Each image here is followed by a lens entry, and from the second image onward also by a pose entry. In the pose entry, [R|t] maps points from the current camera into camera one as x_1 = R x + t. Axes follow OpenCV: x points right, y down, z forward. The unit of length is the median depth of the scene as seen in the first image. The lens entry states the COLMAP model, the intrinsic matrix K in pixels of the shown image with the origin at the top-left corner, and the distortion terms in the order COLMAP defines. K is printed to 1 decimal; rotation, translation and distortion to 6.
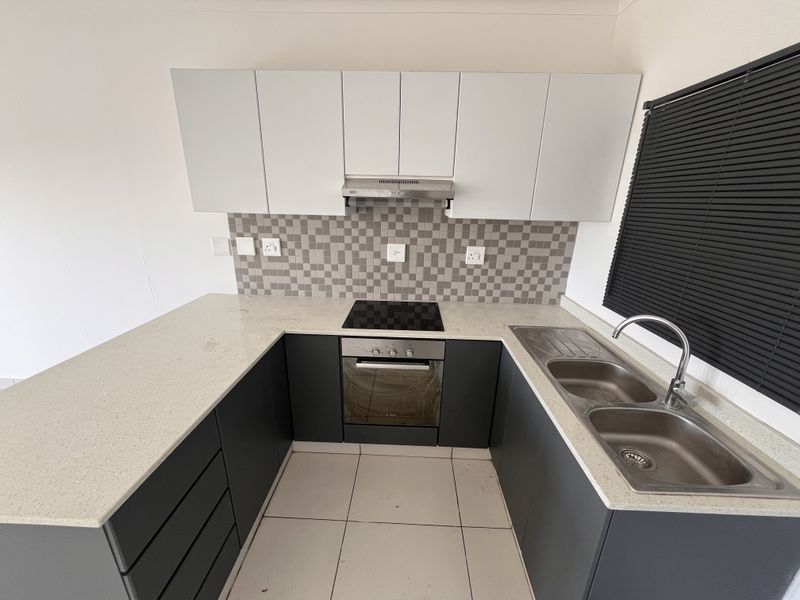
lens RADIAL K [[322.7, 0, 401.1], [0, 322.7, 302.1], [0, 0, 1]] dist [-0.001445, -0.000307]
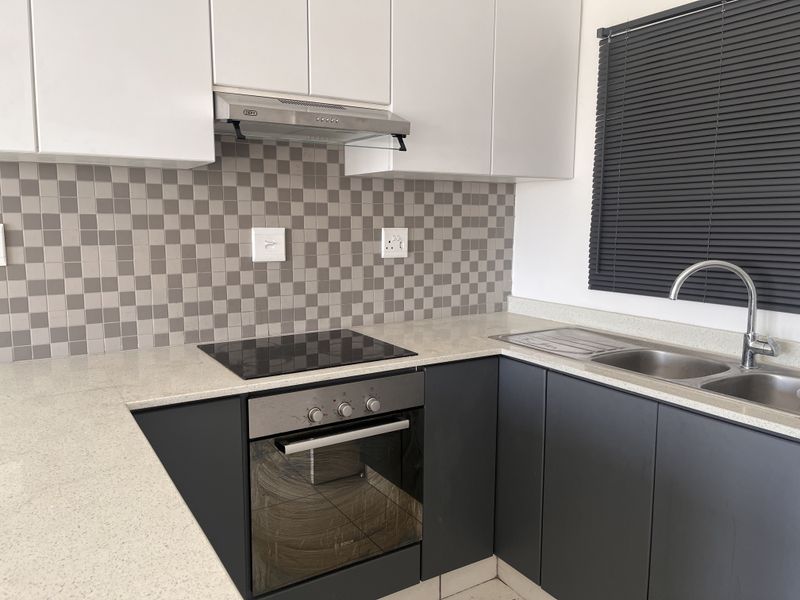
lens RADIAL K [[602.0, 0, 395.6], [0, 602.0, 298.2], [0, 0, 1]] dist [0.075439, -0.096403]
pose [[0.834770, -0.092764, 0.542728, -0.387402], [0.185240, 0.975562, -0.118174, 0.089987], [-0.518502, 0.199183, 0.831554, 0.077826]]
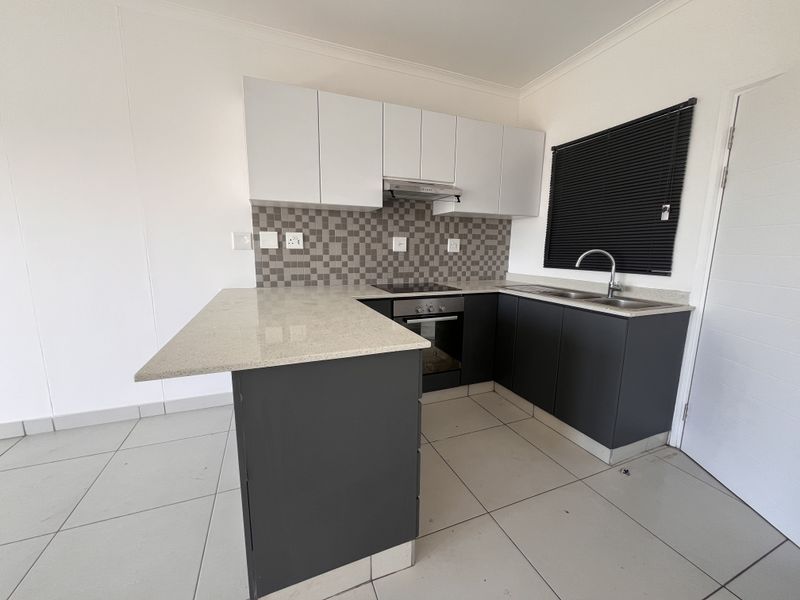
lens RADIAL K [[322.7, 0, 401.1], [0, 322.7, 302.1], [0, 0, 1]] dist [-0.001445, -0.000307]
pose [[0.912147, -0.079771, 0.402026, -0.530332], [0.135505, 0.984413, -0.112114, 0.209471], [-0.386816, 0.156741, 0.908738, -0.109587]]
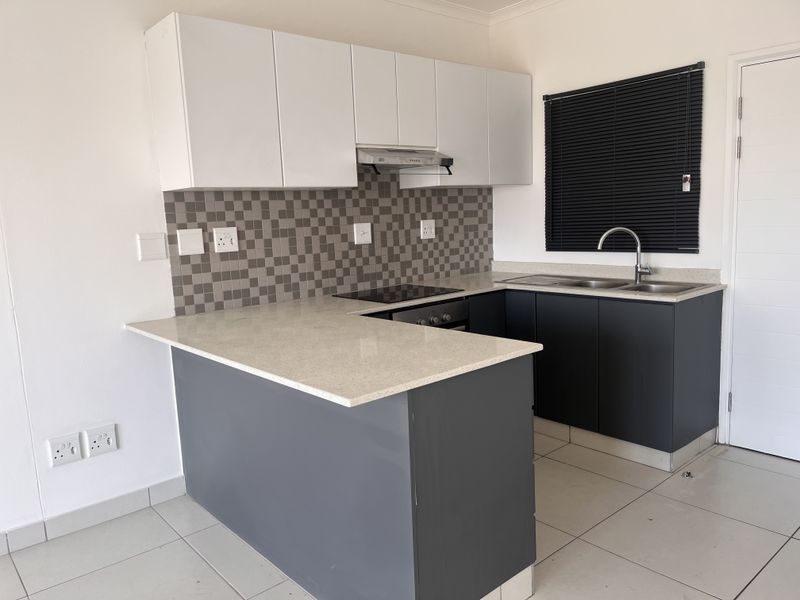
lens RADIAL K [[602.0, 0, 395.6], [0, 602.0, 298.2], [0, 0, 1]] dist [0.075439, -0.096403]
pose [[0.734448, -0.149796, 0.661927, -1.047040], [0.266306, 0.960722, -0.078069, 0.165547], [-0.624233, 0.233613, 0.745492, -0.228721]]
